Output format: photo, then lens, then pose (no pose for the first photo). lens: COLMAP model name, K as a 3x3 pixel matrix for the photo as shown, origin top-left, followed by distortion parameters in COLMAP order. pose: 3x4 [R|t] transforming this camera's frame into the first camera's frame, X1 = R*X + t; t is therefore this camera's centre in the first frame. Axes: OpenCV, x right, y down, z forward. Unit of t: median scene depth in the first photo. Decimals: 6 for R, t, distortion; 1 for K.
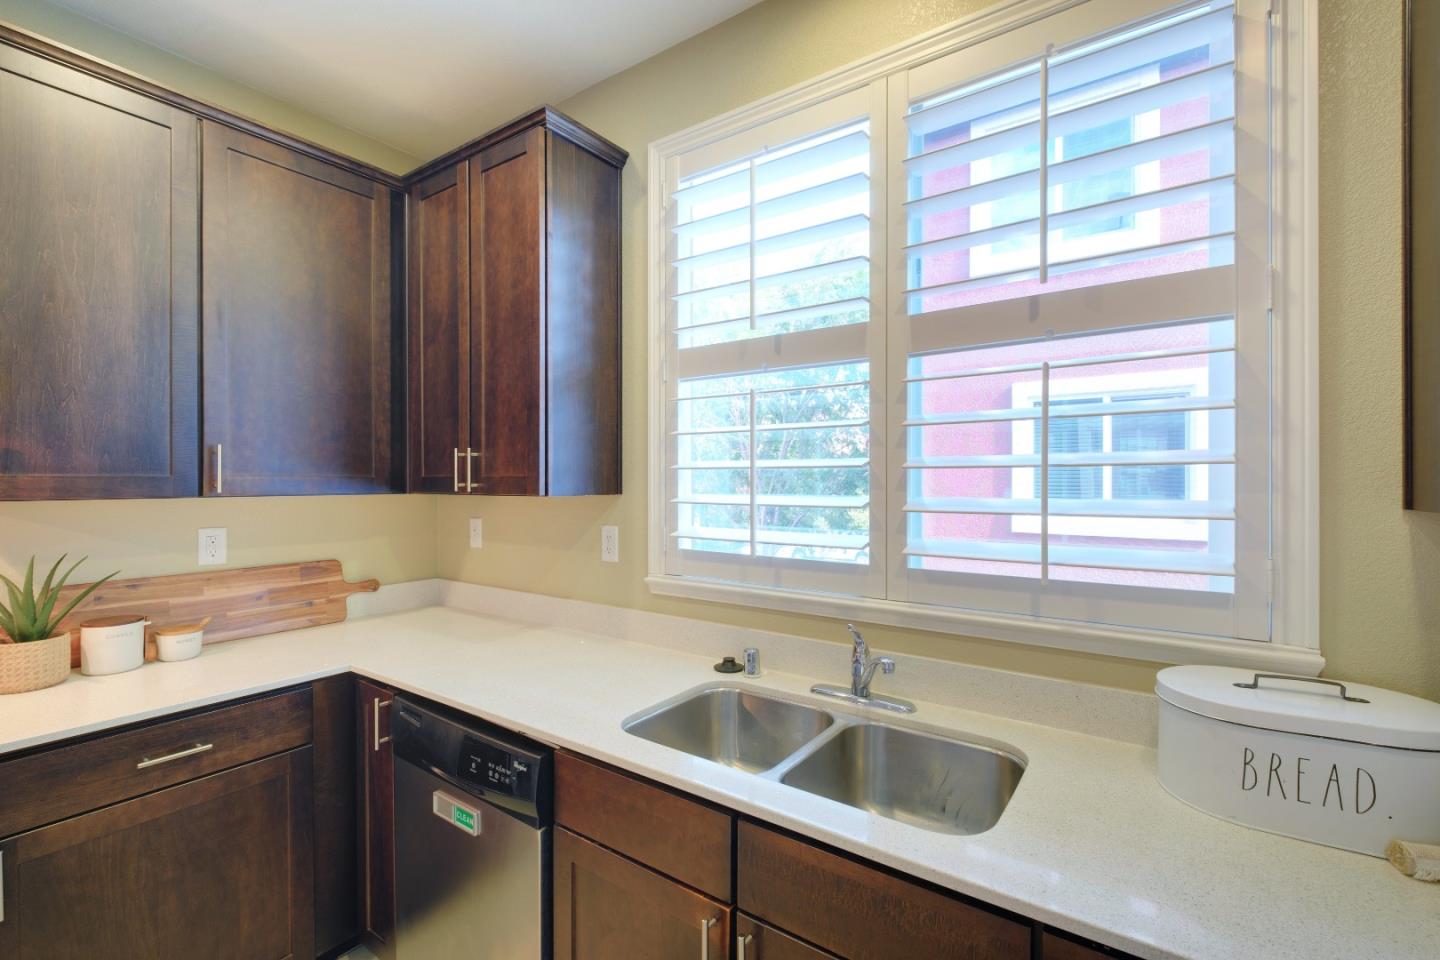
lens RADIAL K [[635.1, 0, 720.1], [0, 635.1, 482.4], [0, 0, 1]] dist [0.005254, -0.006581]
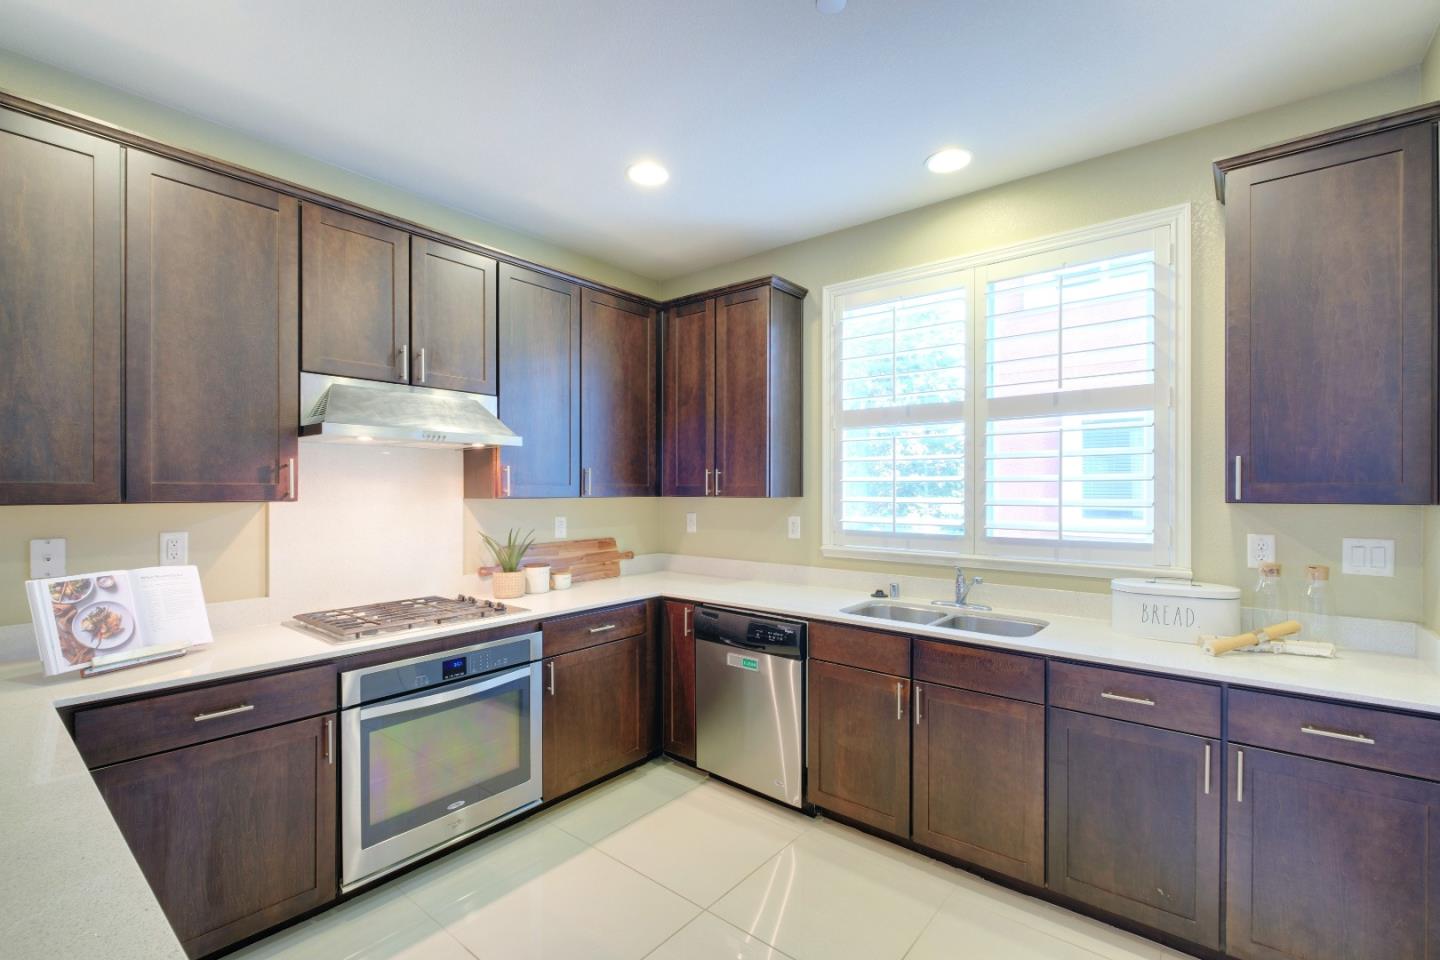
lens RADIAL K [[635.1, 0, 720.1], [0, 635.1, 491.1], [0, 0, 1]] dist [0.005254, -0.006581]
pose [[0.997386, 0.001521, -0.072235, -0.295338], [-0.001608, 0.999998, -0.001148, 0.006697], [0.072234, 0.001262, 0.997387, -0.771363]]
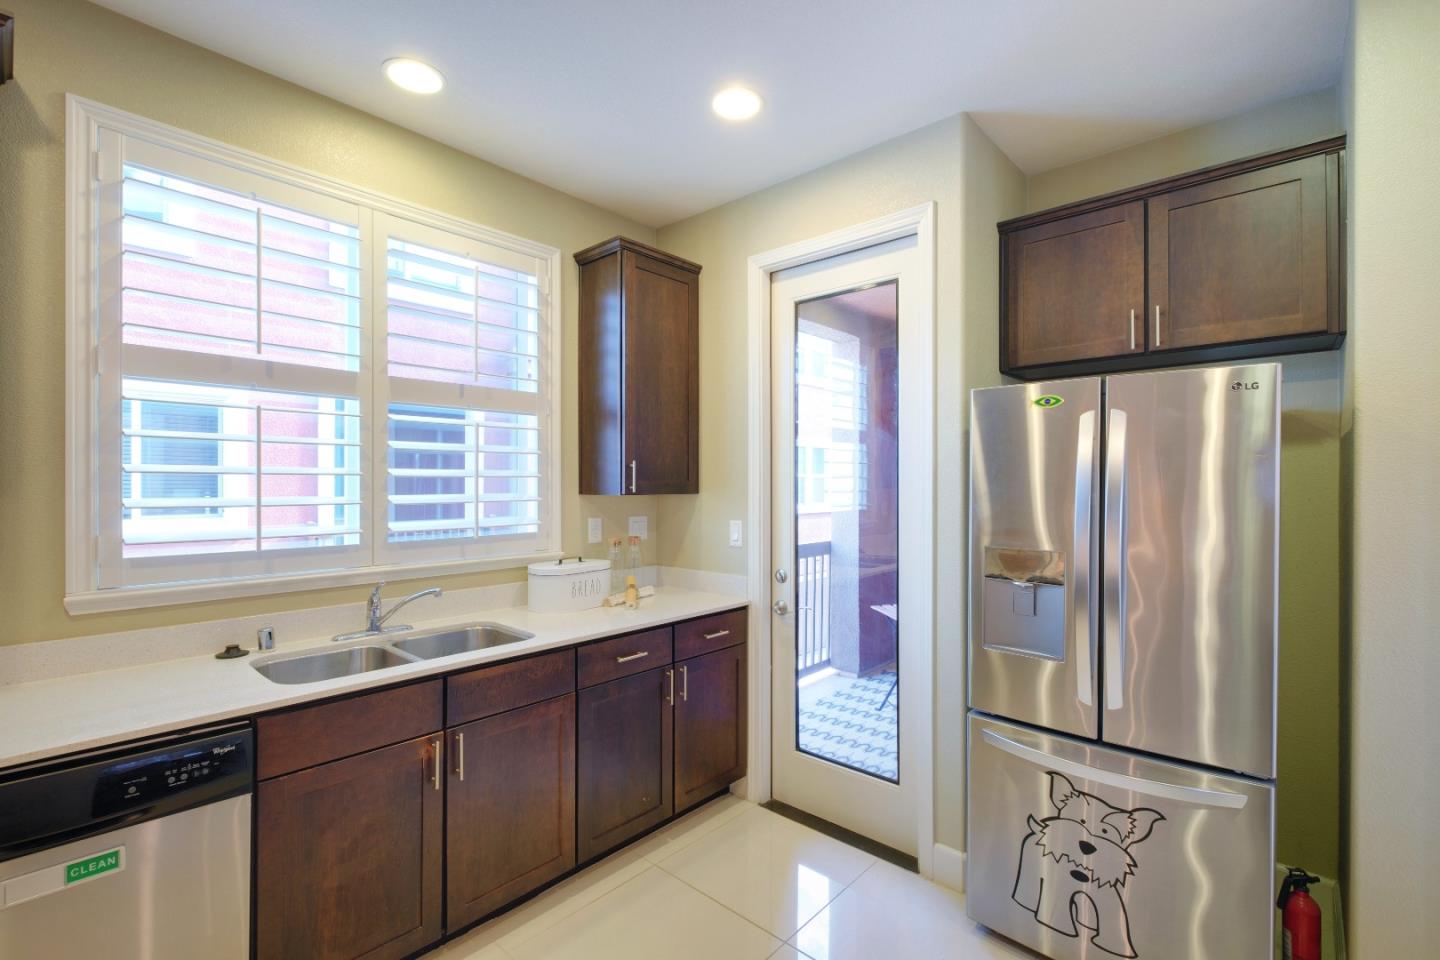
lens RADIAL K [[635.1, 0, 725.2], [0, 635.1, 482.8], [0, 0, 1]] dist [0.005254, -0.006581]
pose [[0.114567, 0.001016, 0.993415, -0.976076], [0.002124, 0.999997, -0.001268, -0.002251], [-0.993413, 0.002255, 0.114564, 0.021634]]
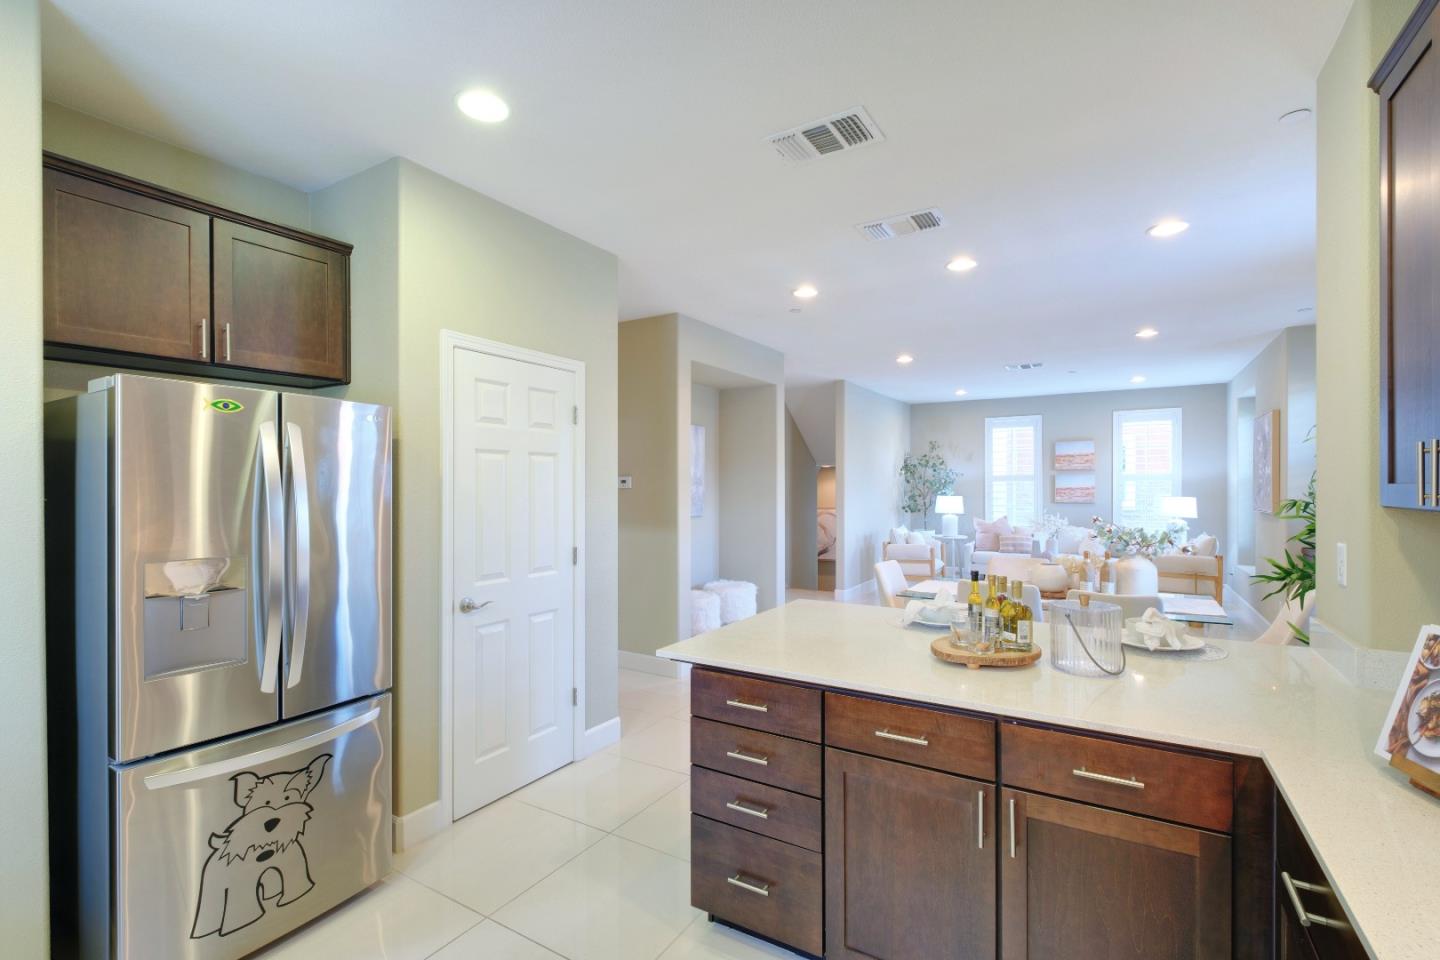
lens RADIAL K [[635.1, 0, 726.0], [0, 635.1, 489.8], [0, 0, 1]] dist [0.005254, -0.006581]
pose [[-0.998150, 0.003925, -0.060679, -0.617114], [0.003314, 0.999943, 0.010167, -0.007070], [0.060715, 0.009947, -0.998106, 0.712996]]
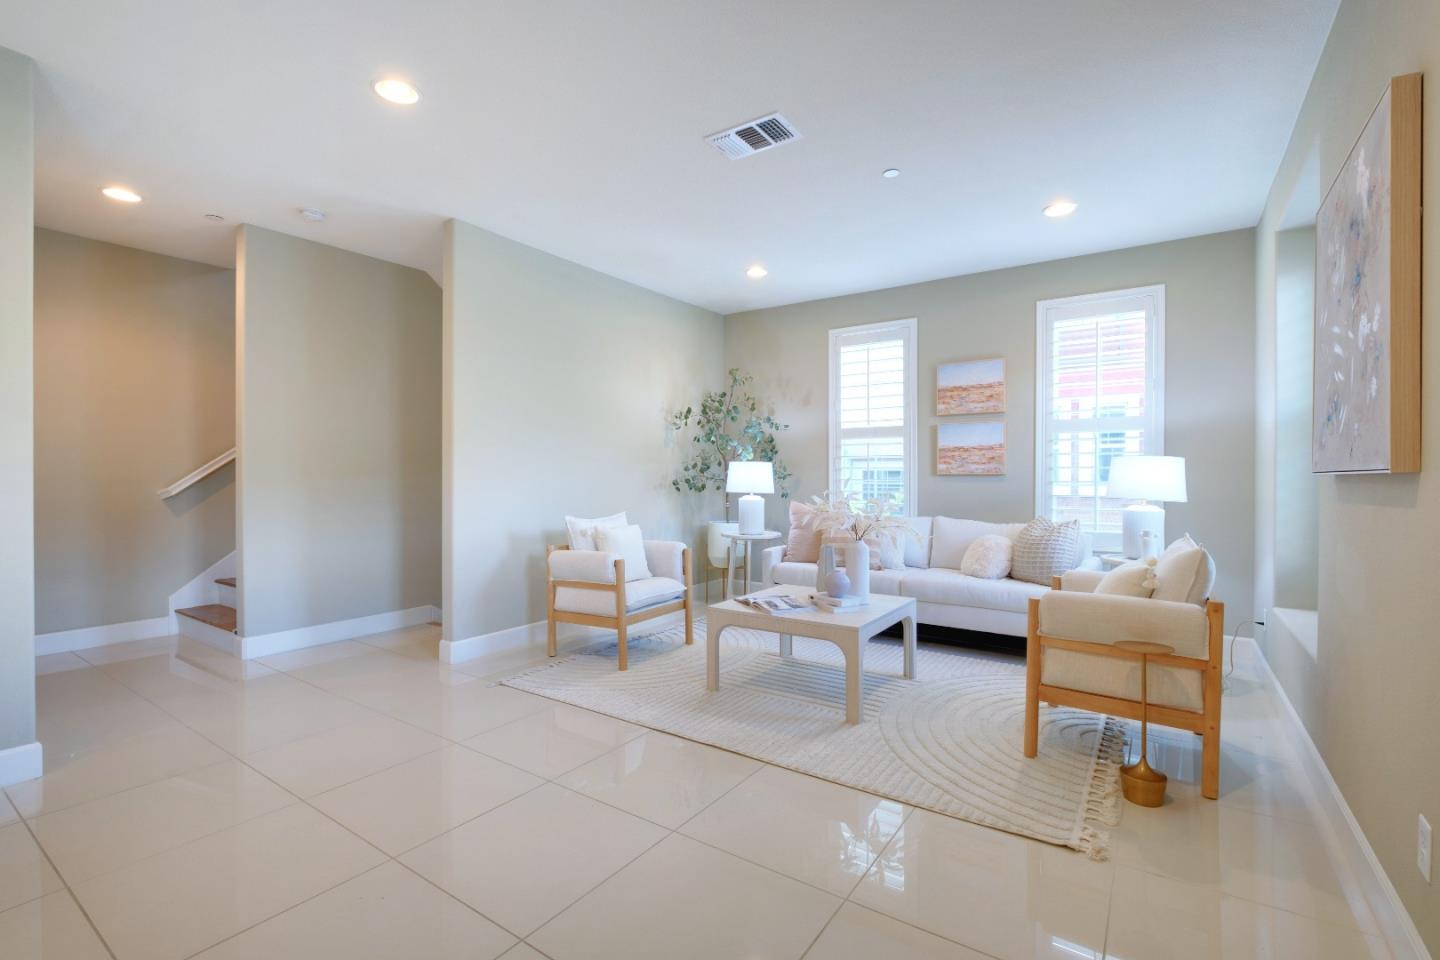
lens RADIAL K [[635.1, 0, 722.1], [0, 635.1, 479.2], [0, 0, 1]] dist [0.005254, -0.006581]
pose [[-0.999976, -0.000301, -0.006963, -2.662021], [-0.000377, 0.999939, 0.011010, 0.152423], [0.006959, 0.011012, -0.999915, -1.478706]]
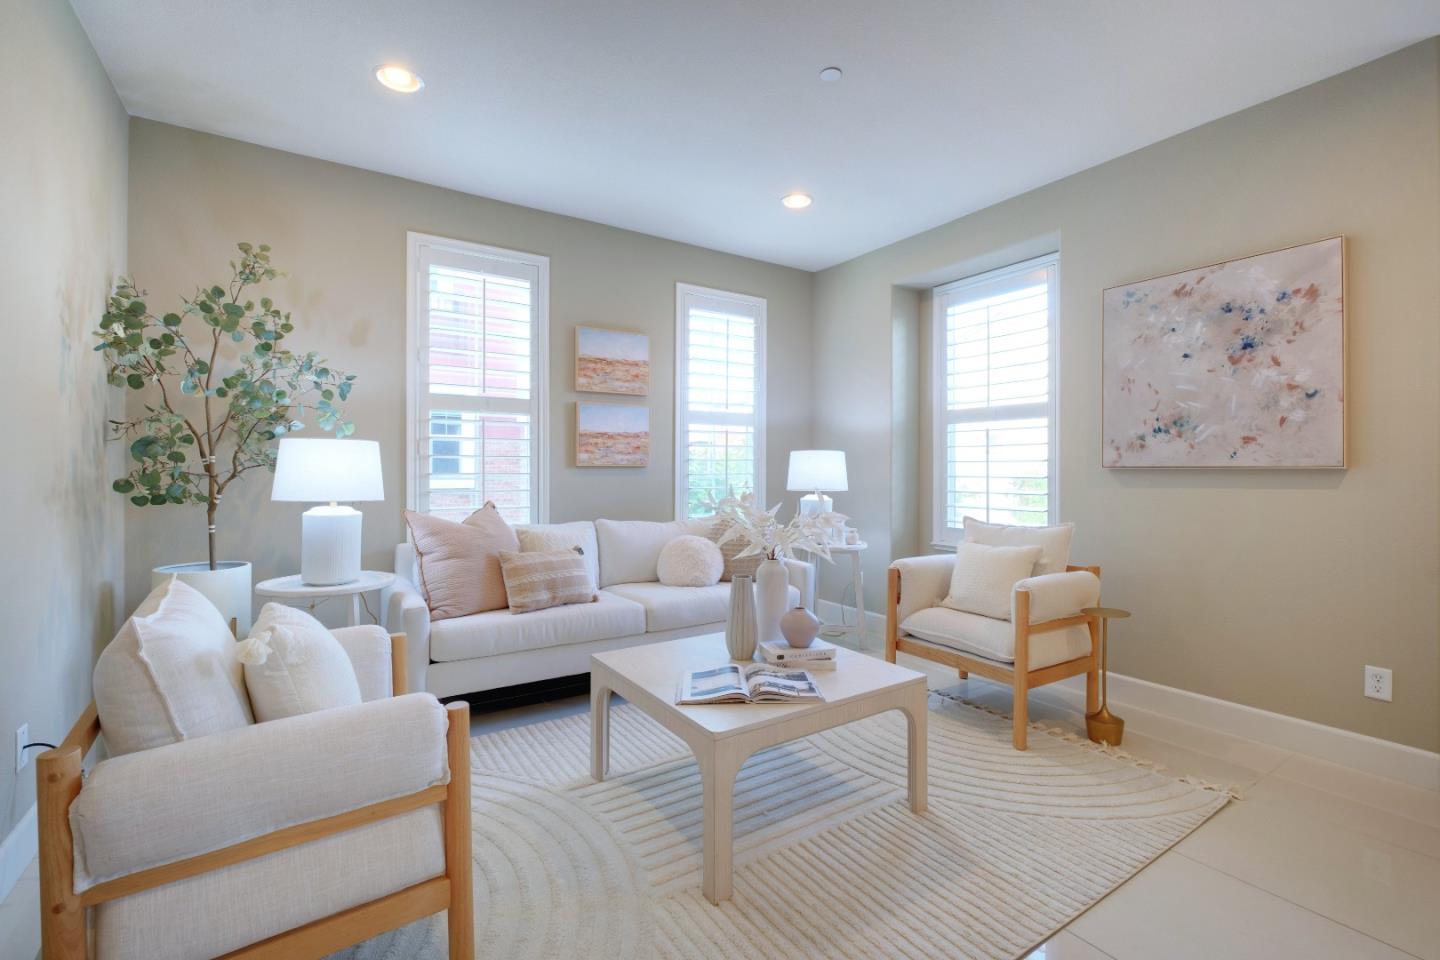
lens RADIAL K [[635.1, 0, 723.3], [0, 635.1, 466.8], [0, 0, 1]] dist [0.005254, -0.006581]
pose [[-0.370975, -0.003264, -0.928637, -1.740699], [-0.008505, 0.999964, -0.000117, 0.160468], [0.928604, 0.007855, -0.370990, -3.058177]]
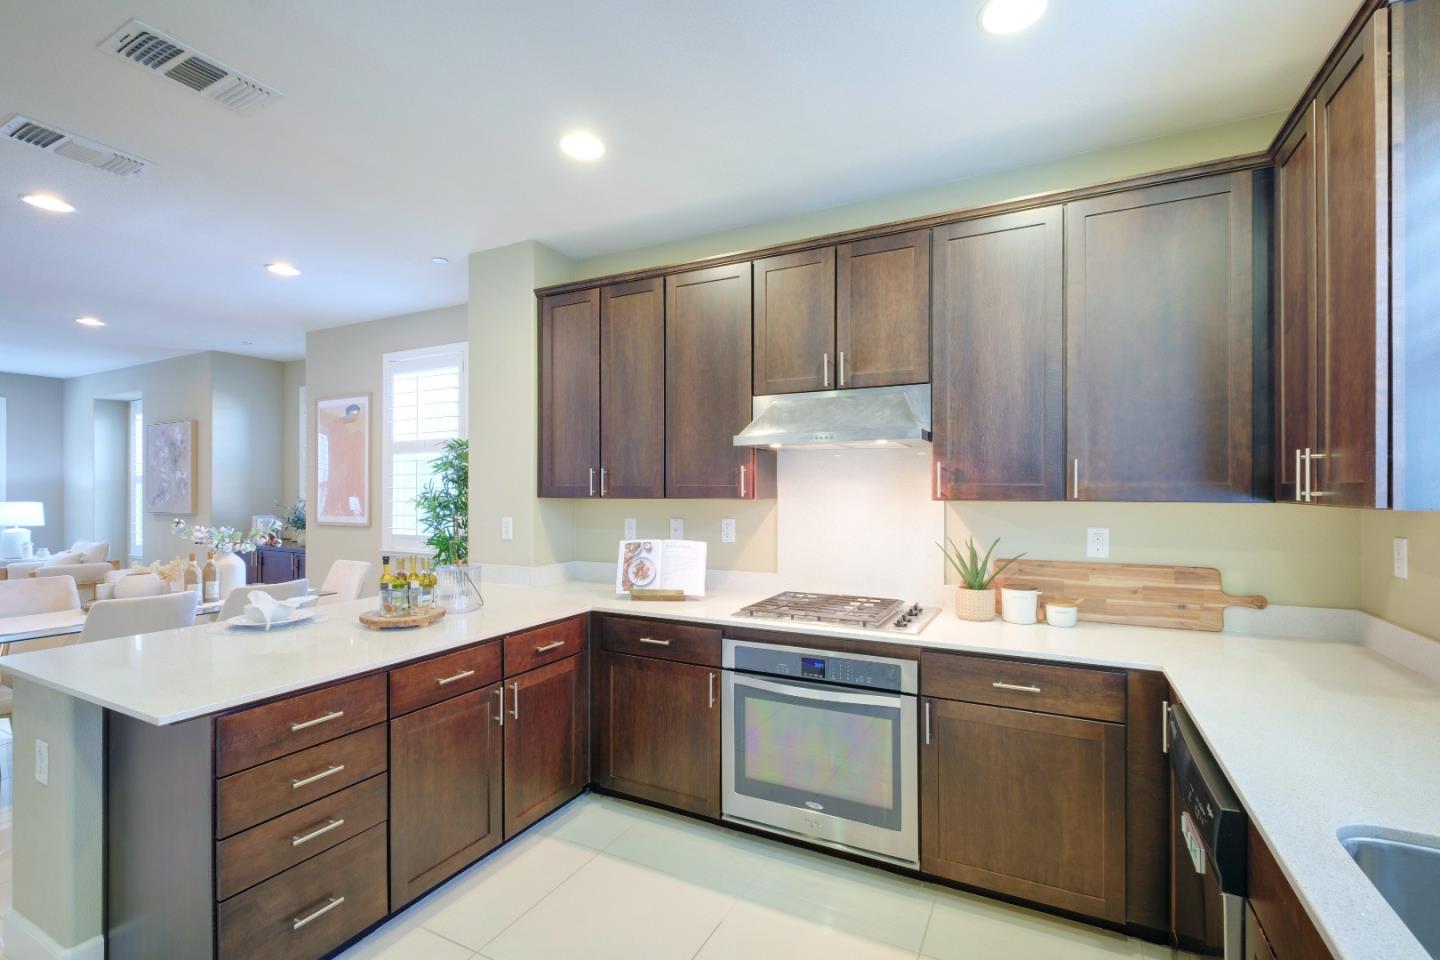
lens RADIAL K [[635.1, 0, 733.0], [0, 635.1, 488.3], [0, 0, 1]] dist [0.005254, -0.006581]
pose [[0.142922, 0.000283, -0.989734, 0.353335], [-0.003496, 0.999994, -0.000219, 0.000218], [0.989728, 0.003491, 0.142922, 0.159784]]
